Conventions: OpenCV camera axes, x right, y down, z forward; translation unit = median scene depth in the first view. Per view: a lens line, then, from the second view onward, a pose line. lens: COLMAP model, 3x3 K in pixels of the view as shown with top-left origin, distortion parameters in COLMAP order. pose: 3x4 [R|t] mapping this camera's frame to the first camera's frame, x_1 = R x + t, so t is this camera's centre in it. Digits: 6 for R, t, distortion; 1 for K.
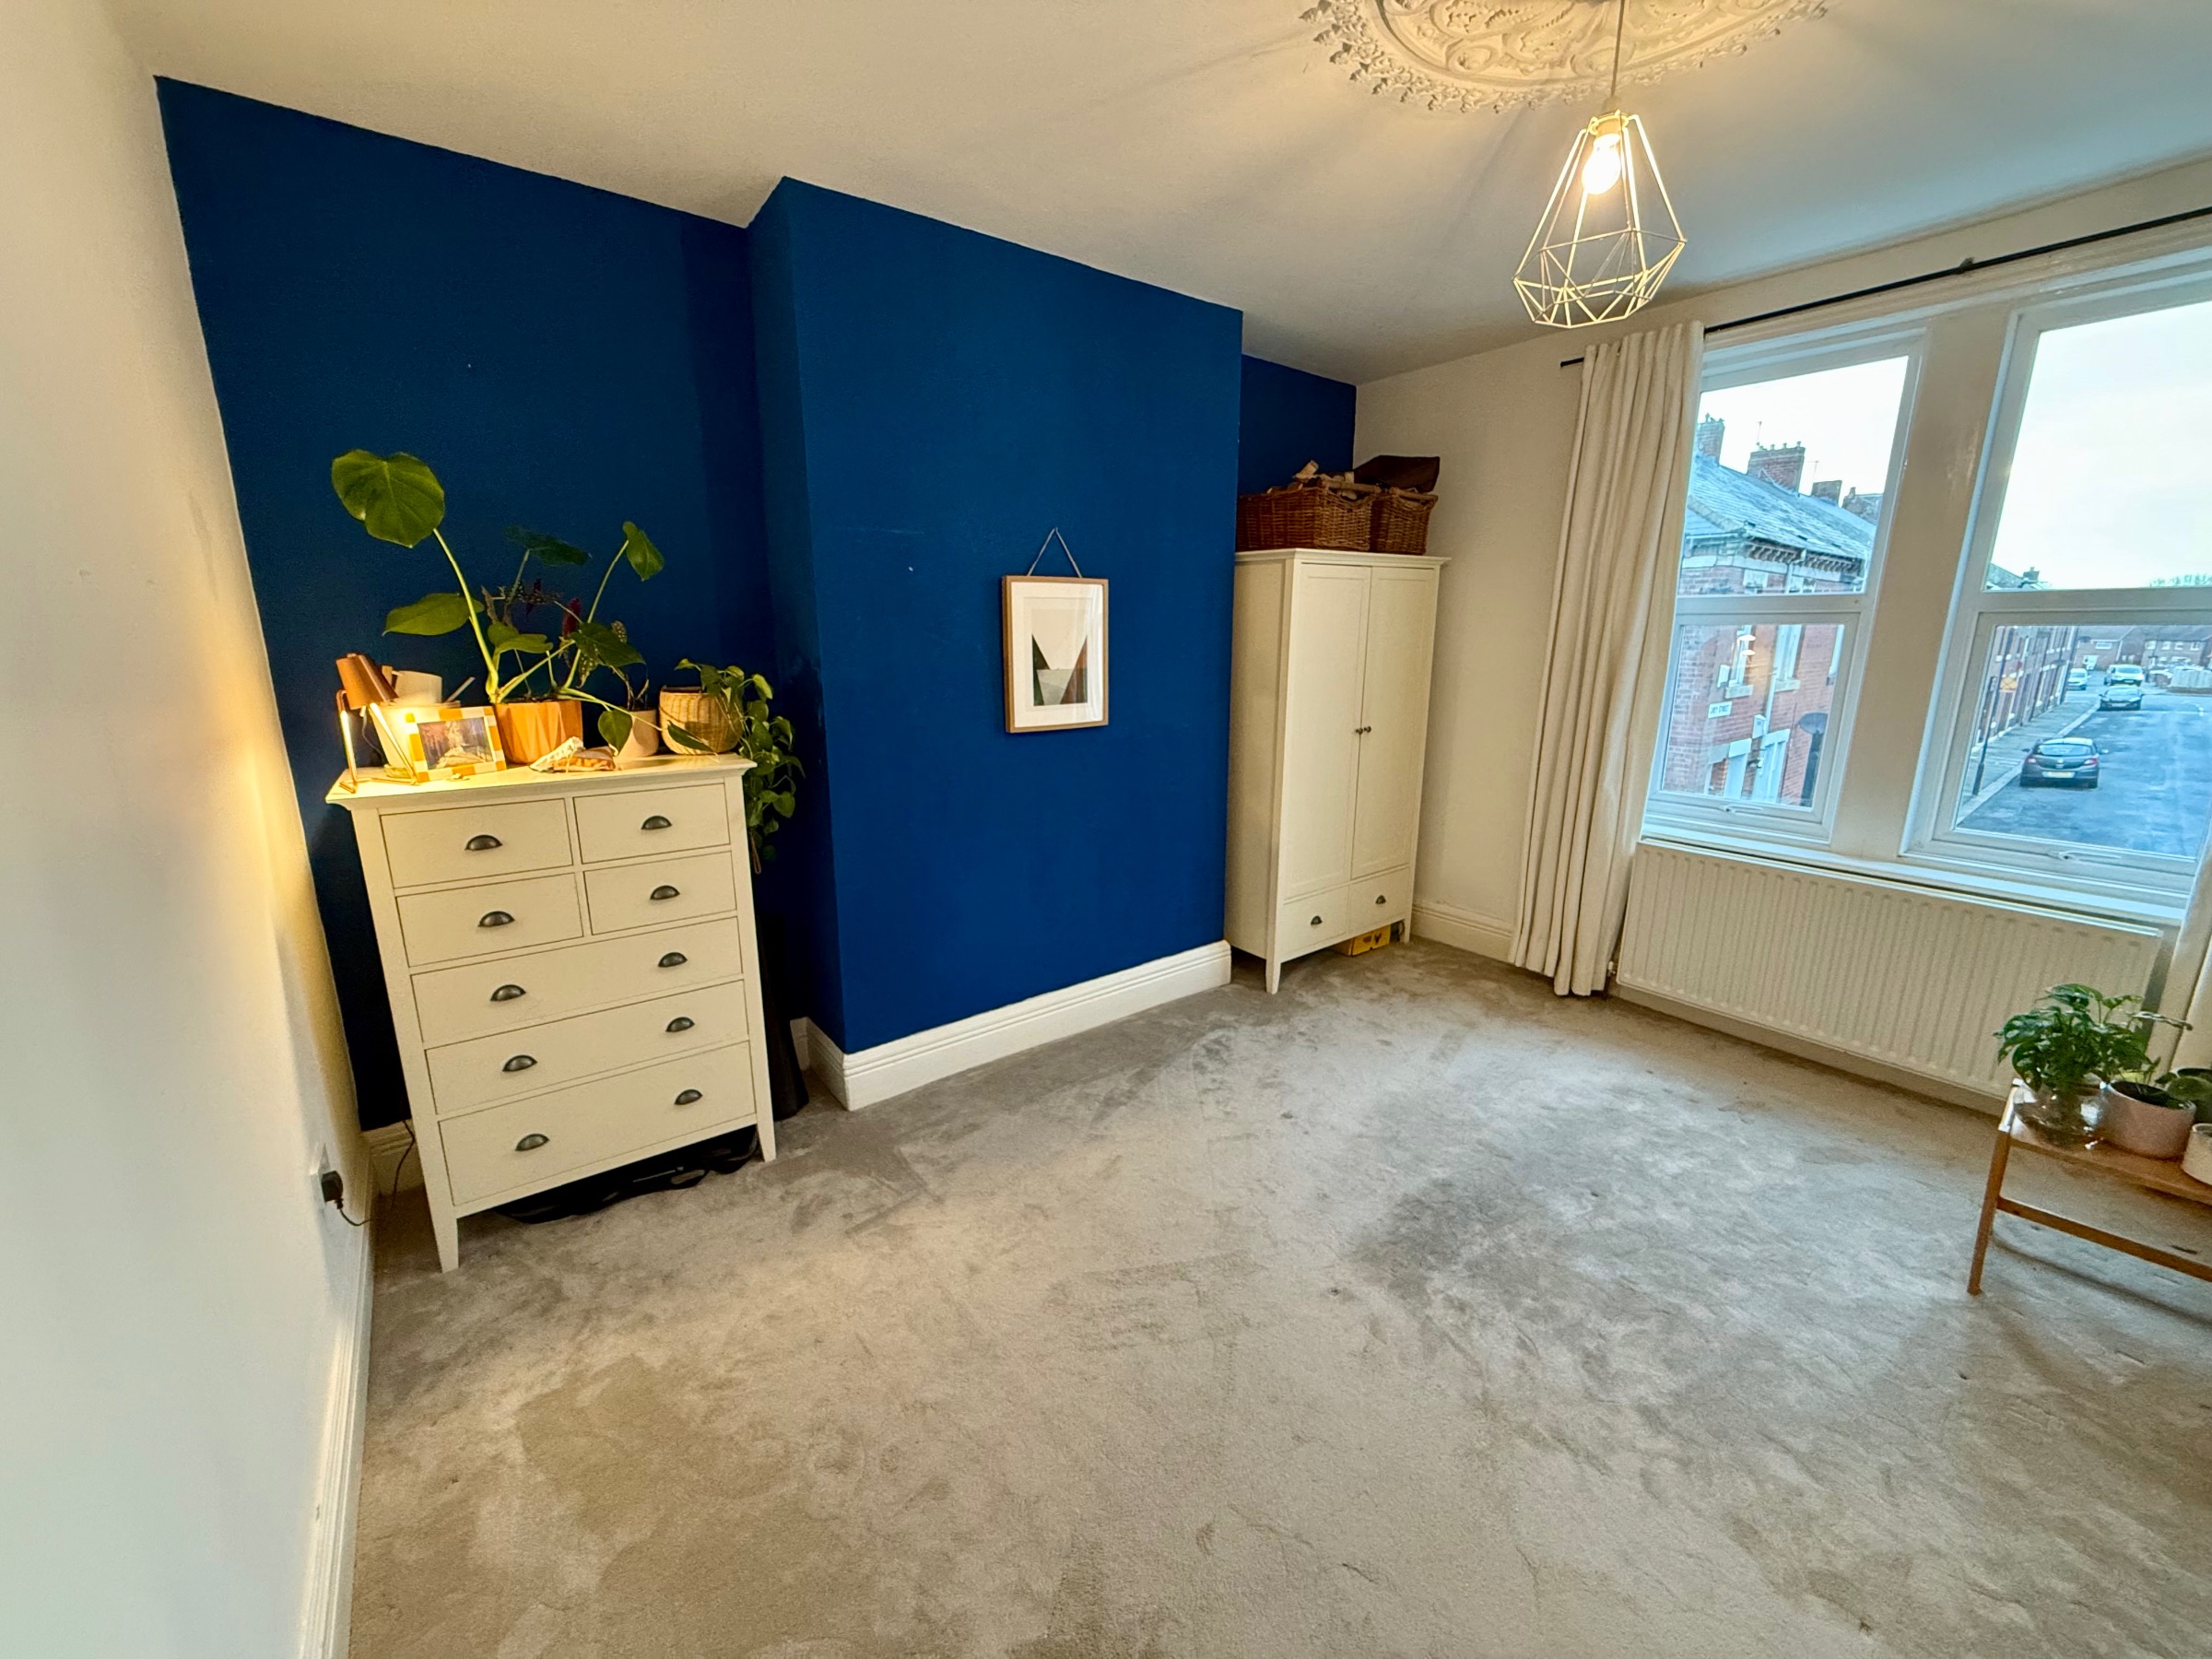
lens RADIAL K [[875.2, 0, 1100.9], [0, 875.2, 825.1], [0, 0, 1]] dist [-0.002605, 0.000415]
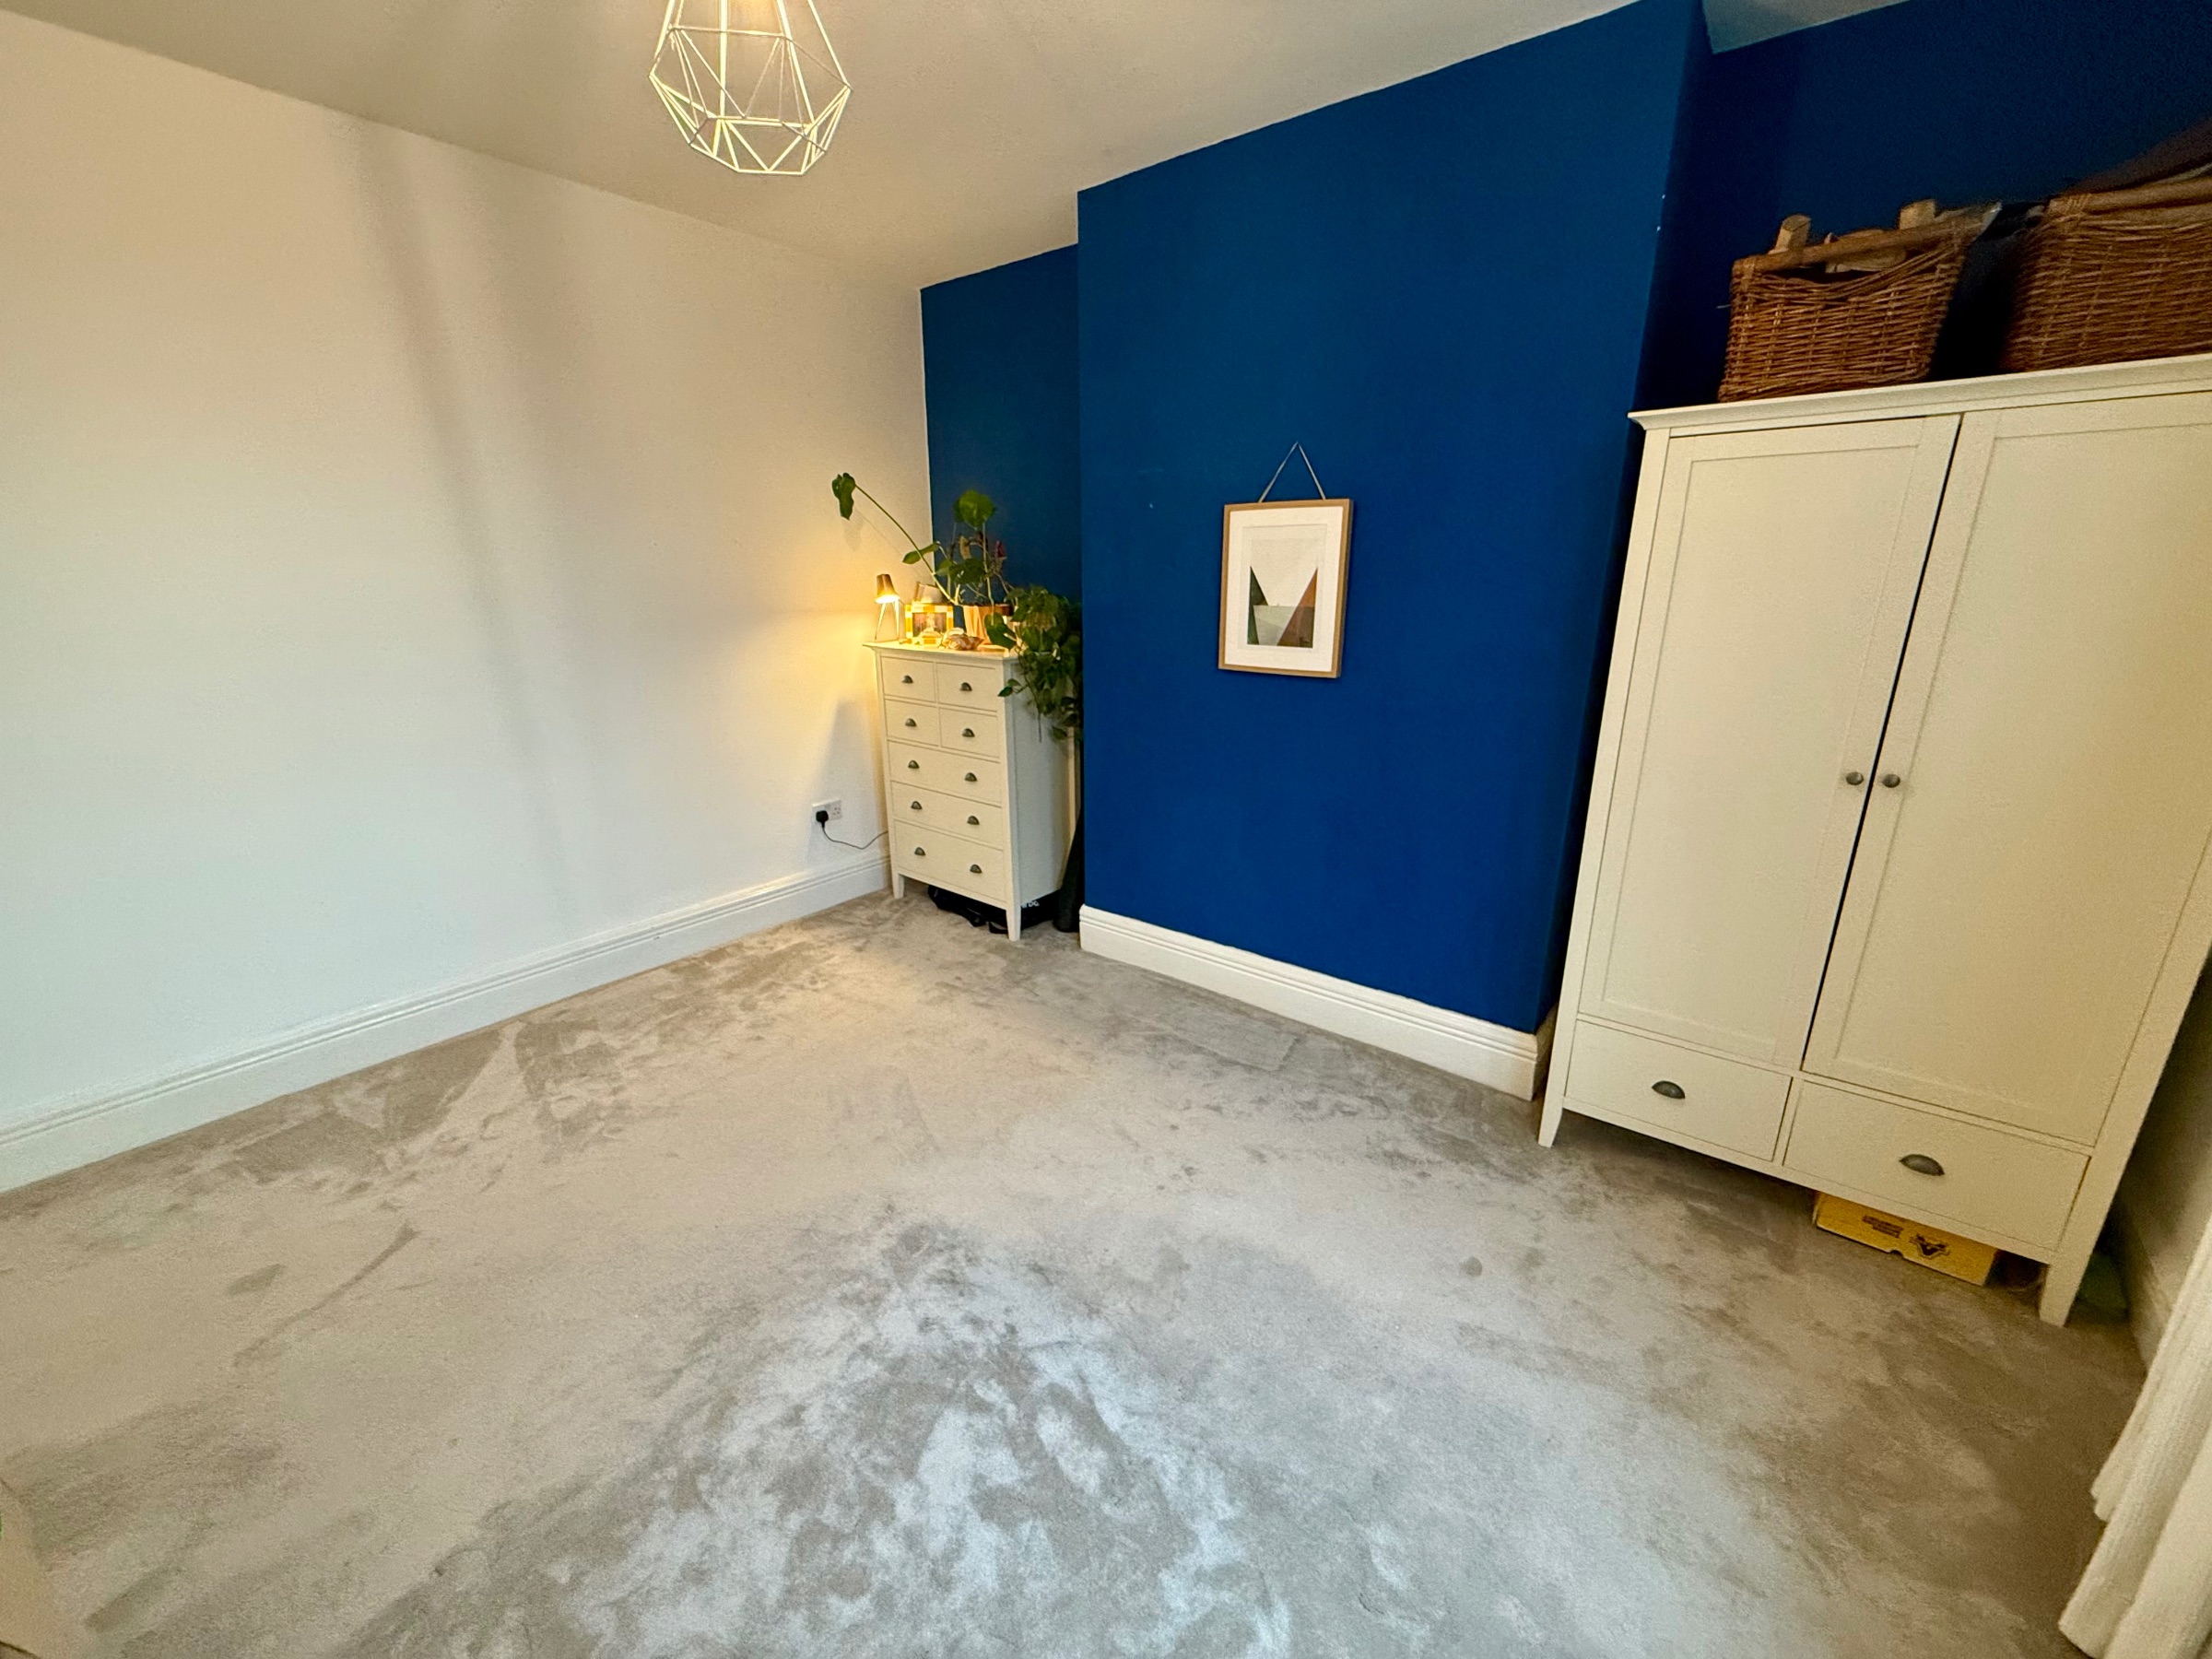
lens RADIAL K [[883.3, 0, 1108.0], [0, 883.3, 821.1], [0, 0, 1]] dist [0.001140, 0.000220]
pose [[0.245788, 0.273201, -0.930026, 0.818847], [-0.208685, 0.951874, 0.224468, -0.136372], [0.946593, 0.138911, 0.290973, 0.606834]]
